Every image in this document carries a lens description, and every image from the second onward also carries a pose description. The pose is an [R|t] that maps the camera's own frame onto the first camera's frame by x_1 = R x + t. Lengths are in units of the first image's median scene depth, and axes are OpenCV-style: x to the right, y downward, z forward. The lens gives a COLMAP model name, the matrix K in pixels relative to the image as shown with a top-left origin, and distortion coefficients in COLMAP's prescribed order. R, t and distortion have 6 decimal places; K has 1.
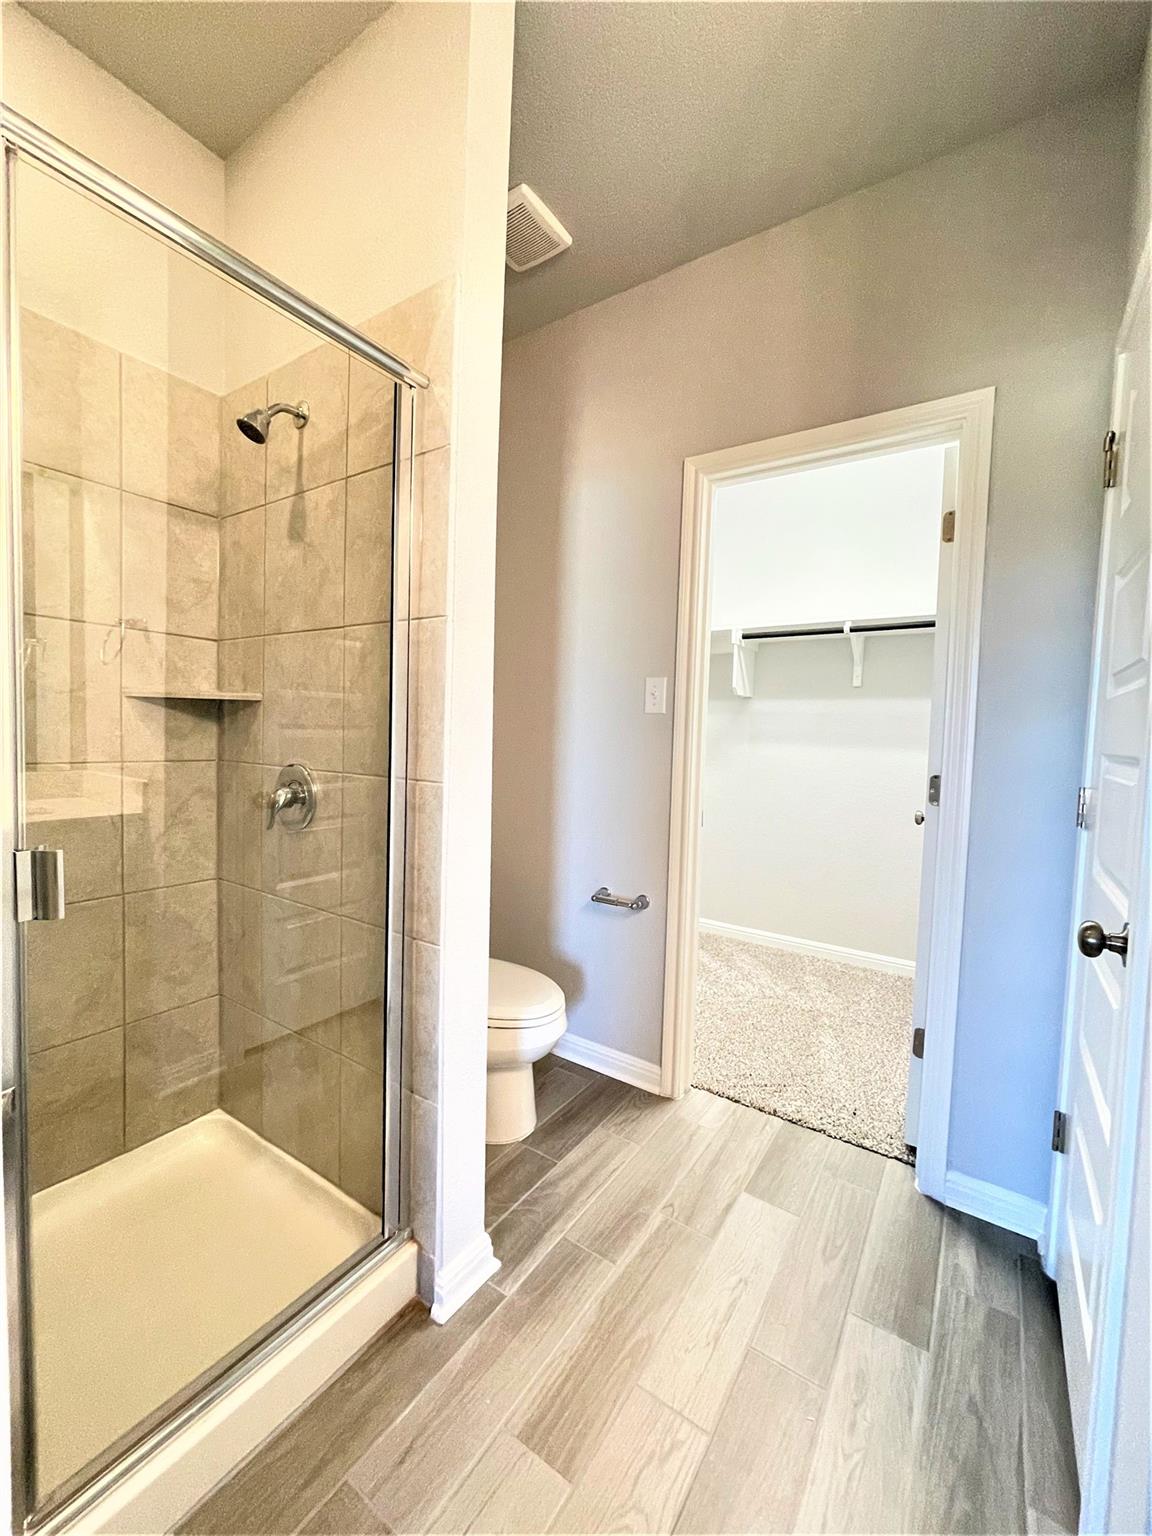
lens RADIAL K [[616.2, 0, 576.9], [0, 616.2, 760.7], [0, 0, 1]] dist [-0.002004, -0.001582]
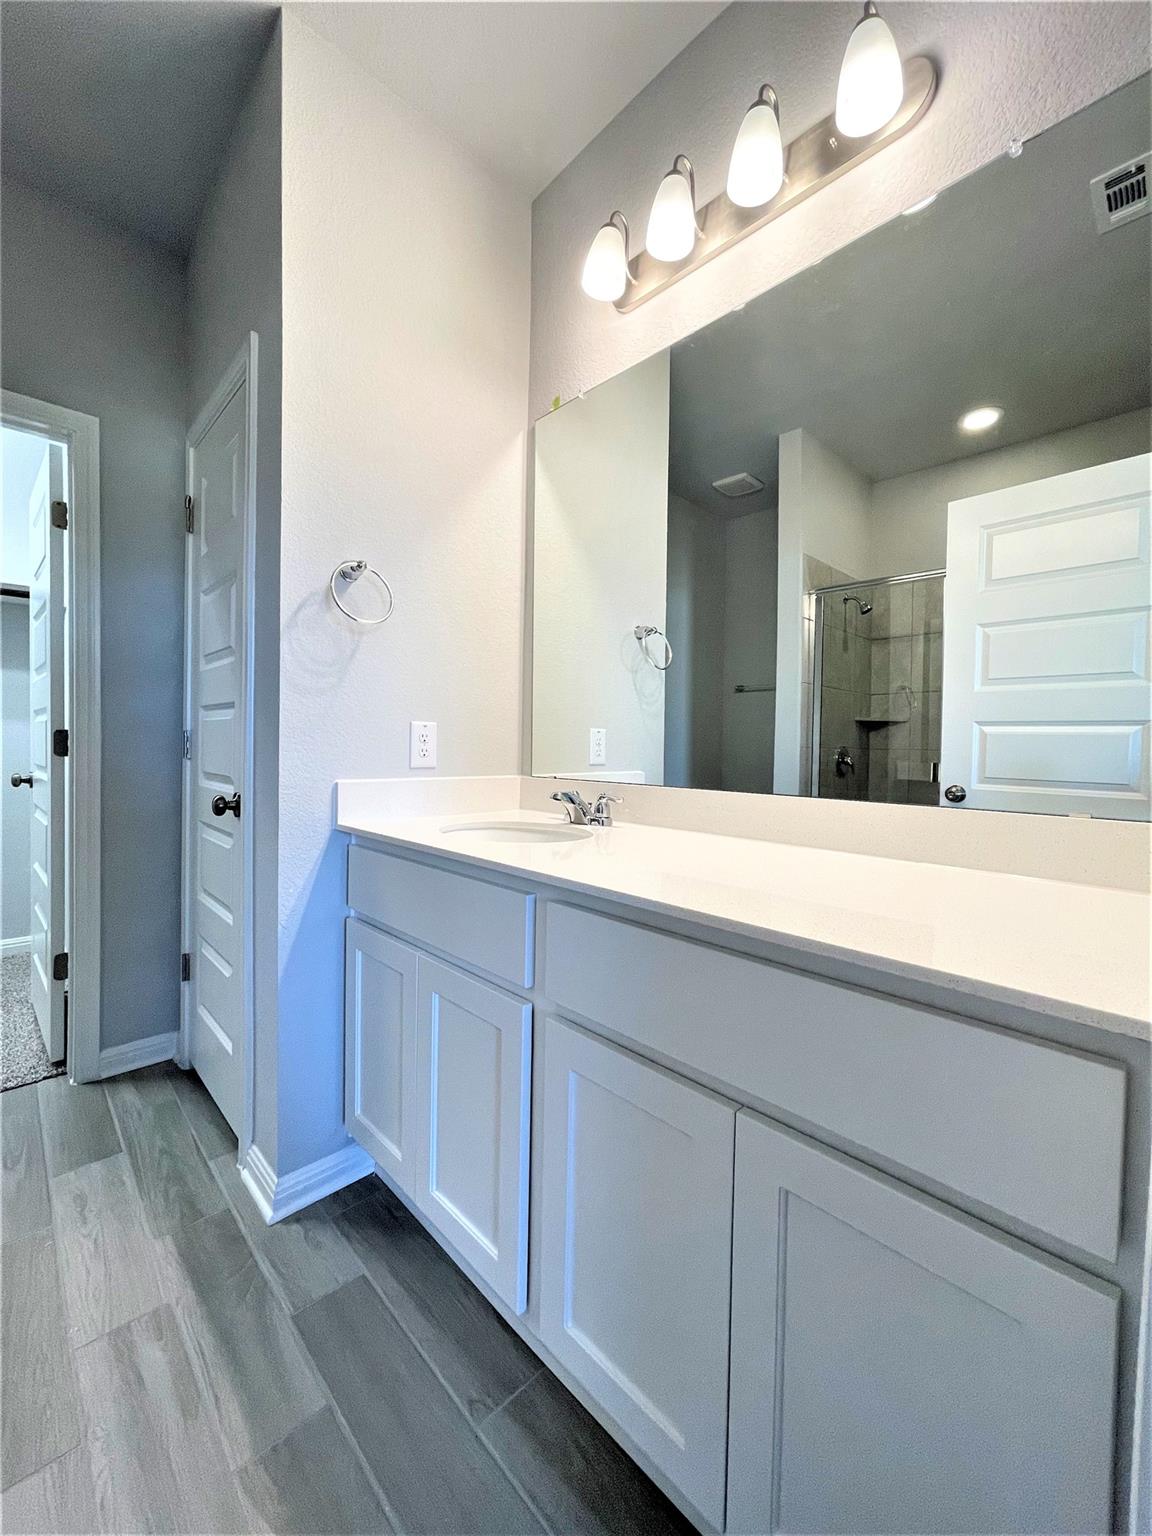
lens RADIAL K [[616.2, 0, 571.3], [0, 616.2, 764.8], [0, 0, 1]] dist [-0.002004, -0.001582]
pose [[0.220286, -0.038580, 0.974672, -0.415814], [0.034592, 0.998898, 0.031721, 0.107376], [-0.974822, 0.026728, 0.221377, -0.227105]]
